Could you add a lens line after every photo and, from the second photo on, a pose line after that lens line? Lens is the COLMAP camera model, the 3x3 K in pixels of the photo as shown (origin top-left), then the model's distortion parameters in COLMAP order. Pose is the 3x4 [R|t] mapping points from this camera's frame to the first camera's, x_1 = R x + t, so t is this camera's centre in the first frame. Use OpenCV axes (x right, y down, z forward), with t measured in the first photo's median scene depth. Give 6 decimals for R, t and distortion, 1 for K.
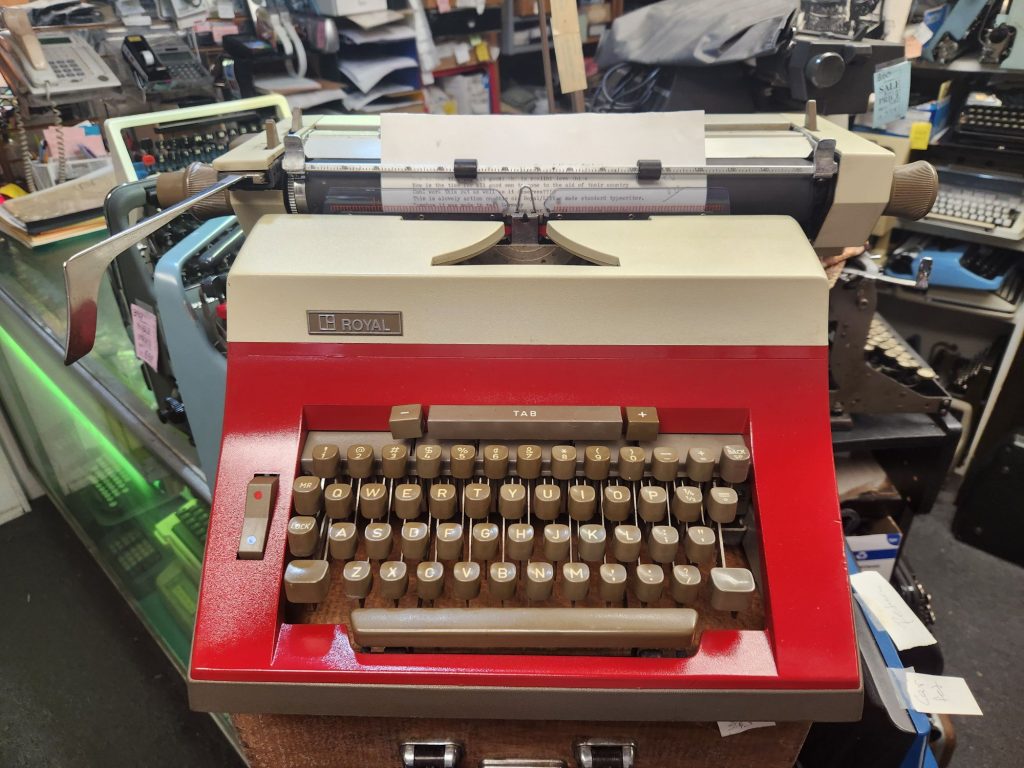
lens RADIAL K [[687.7, 0, 516.0], [0, 687.7, 382.7], [0, 0, 1]] dist [0.061776, -0.056834]
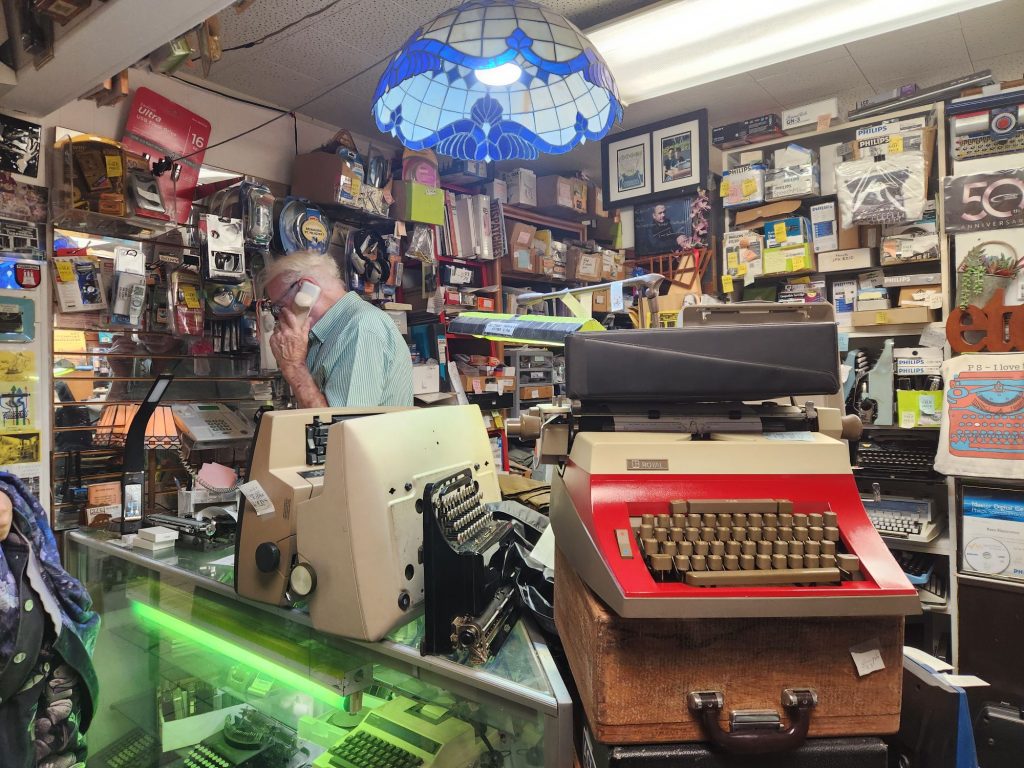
lens RADIAL K [[687.7, 0, 517.9], [0, 687.7, 376.2], [0, 0, 1]] dist [0.061776, -0.056834]
pose [[0.994803, 0.005733, 0.101657, -0.185352], [0.047992, 0.854146, -0.517814, 0.169848], [-0.089799, 0.520002, 0.849432, -0.212227]]
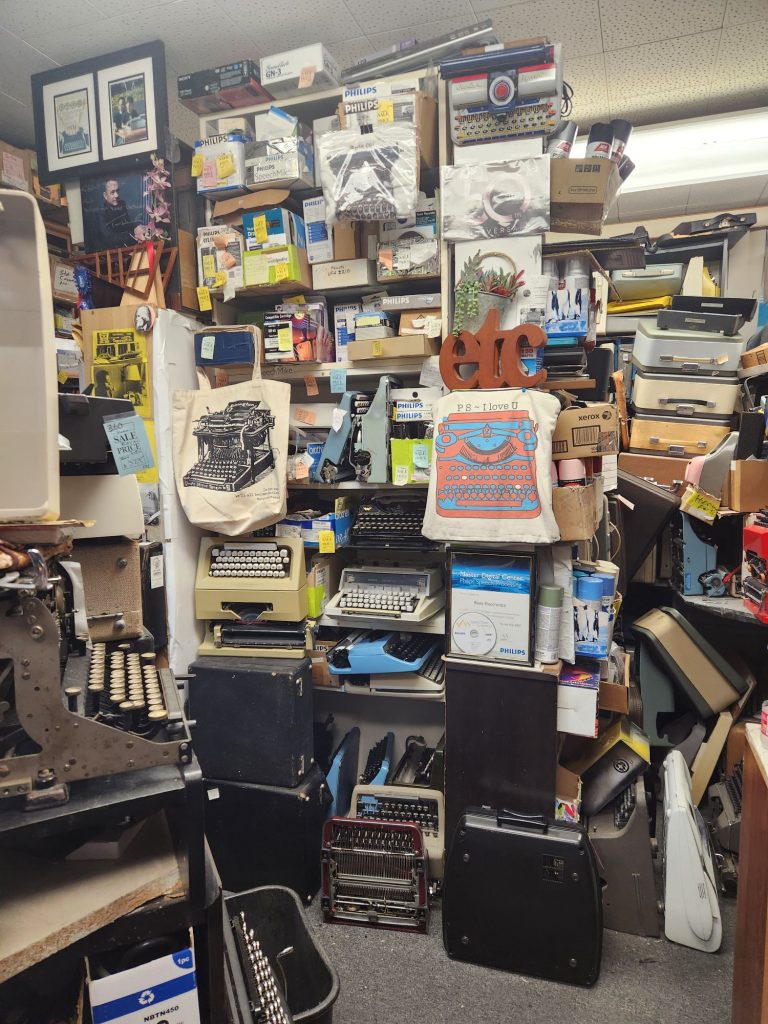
lens RADIAL K [[687.7, 0, 385.6], [0, 687.7, 513.2], [0, 0, 1]] dist [0.061776, -0.056834]
pose [[0.915012, -0.018999, 0.402980, 0.226278], [0.198368, 0.890983, -0.408411, 0.075186], [-0.351288, 0.453640, 0.819028, 0.047061]]
